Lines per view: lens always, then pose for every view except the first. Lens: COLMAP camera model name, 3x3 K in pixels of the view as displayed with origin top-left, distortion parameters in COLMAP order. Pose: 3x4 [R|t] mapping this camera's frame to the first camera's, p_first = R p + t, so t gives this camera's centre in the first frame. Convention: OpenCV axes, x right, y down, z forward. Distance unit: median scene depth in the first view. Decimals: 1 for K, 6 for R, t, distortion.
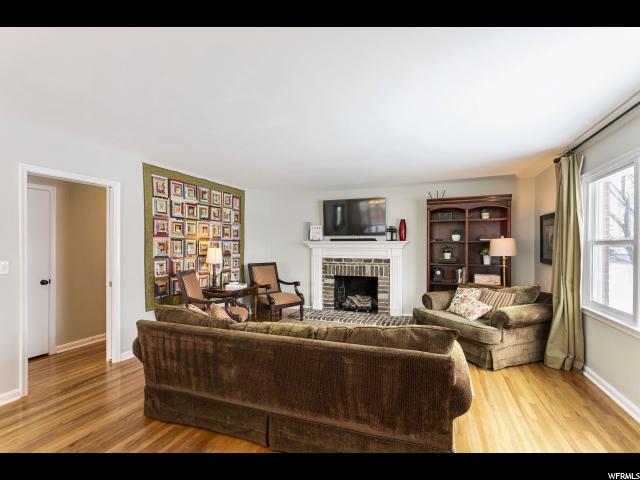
lens RADIAL K [[302.5, 0, 314.0], [0, 302.5, 243.8], [0, 0, 1]] dist [-0.002076, 0.000207]
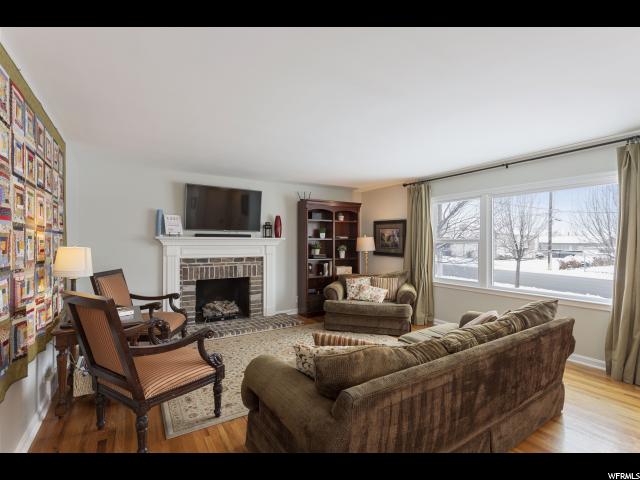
lens RADIAL K [[302.5, 0, 314.2], [0, 302.5, 242.6], [0, 0, 1]] dist [-0.002076, 0.000207]
pose [[0.599075, 0.001417, 0.800692, -0.404190], [-0.006016, 0.999978, 0.002732, 0.002815], [-0.800670, -0.006453, 0.599070, 0.302327]]
